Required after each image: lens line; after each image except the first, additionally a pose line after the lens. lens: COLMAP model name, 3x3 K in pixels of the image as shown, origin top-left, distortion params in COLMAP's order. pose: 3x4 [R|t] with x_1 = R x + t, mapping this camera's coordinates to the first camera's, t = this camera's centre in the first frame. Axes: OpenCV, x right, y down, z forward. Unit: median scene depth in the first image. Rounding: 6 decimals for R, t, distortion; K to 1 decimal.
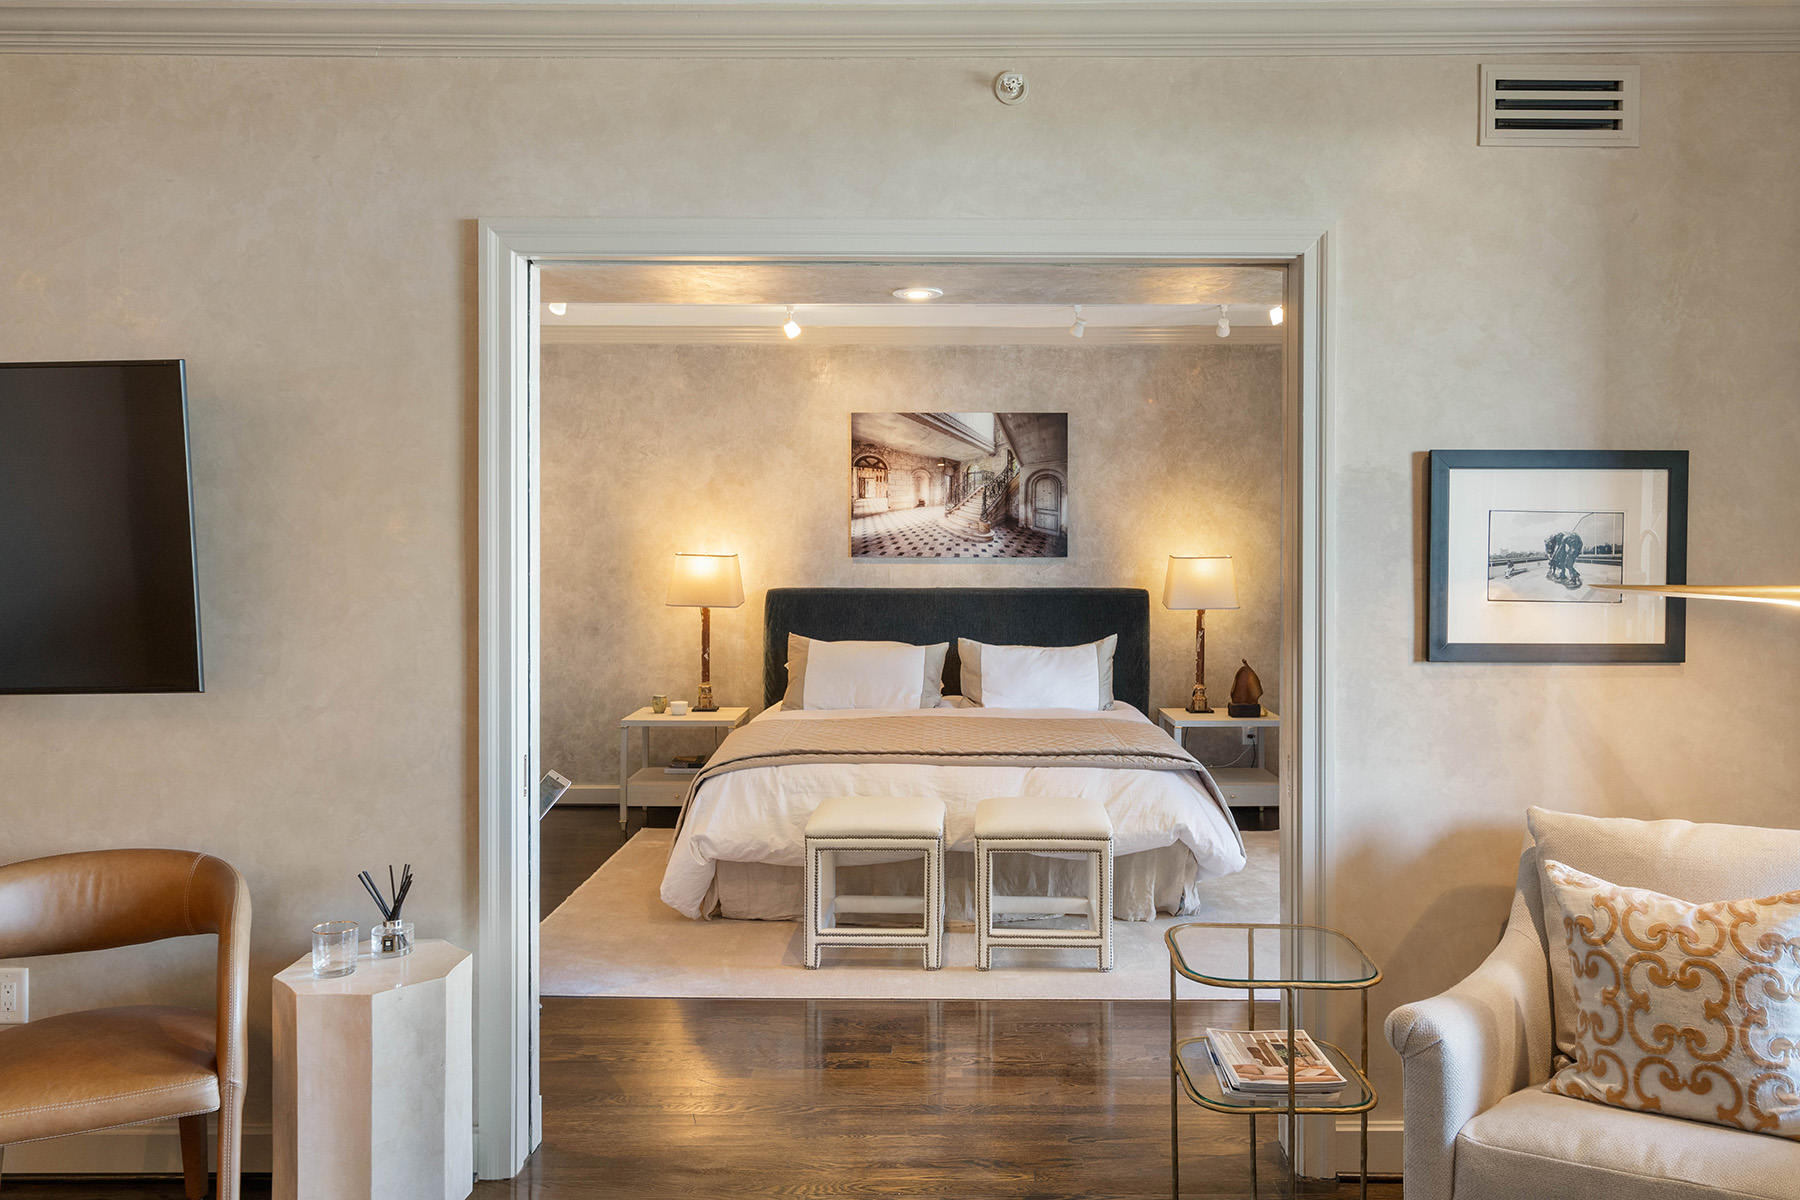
lens RADIAL K [[1231.0, 0, 872.3], [0, 1231.0, 600.3], [0, 0, 1]] dist [0.011694, 0.001094]
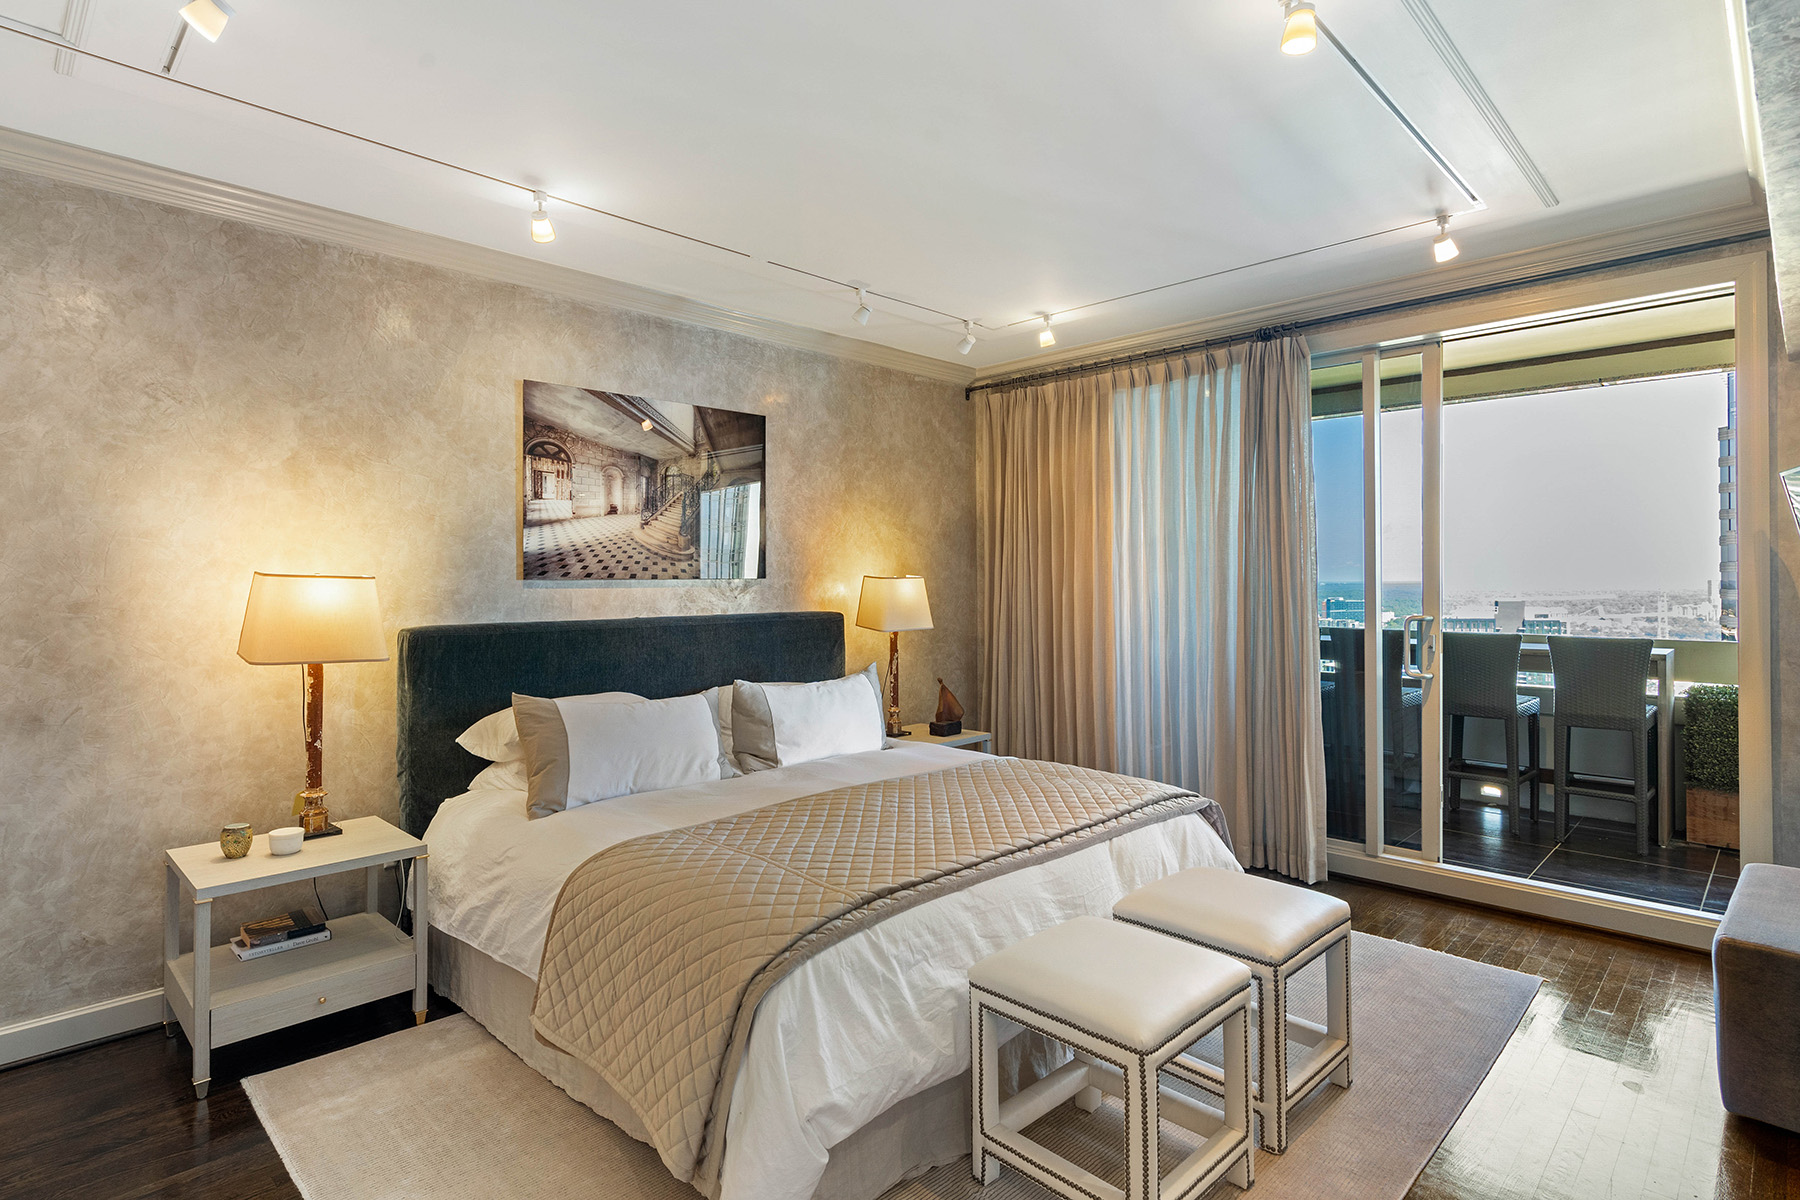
lens RADIAL K [[940.0, 0, 901.4], [0, 940.0, 594.2], [0, 0, 1]] dist [0.004859, 0.001071]
pose [[0.686888, -0.015716, 0.726594, -0.266465], [0.036021, 0.999274, -0.012438, -0.011756], [-0.725870, 0.034717, 0.686955, 0.463056]]
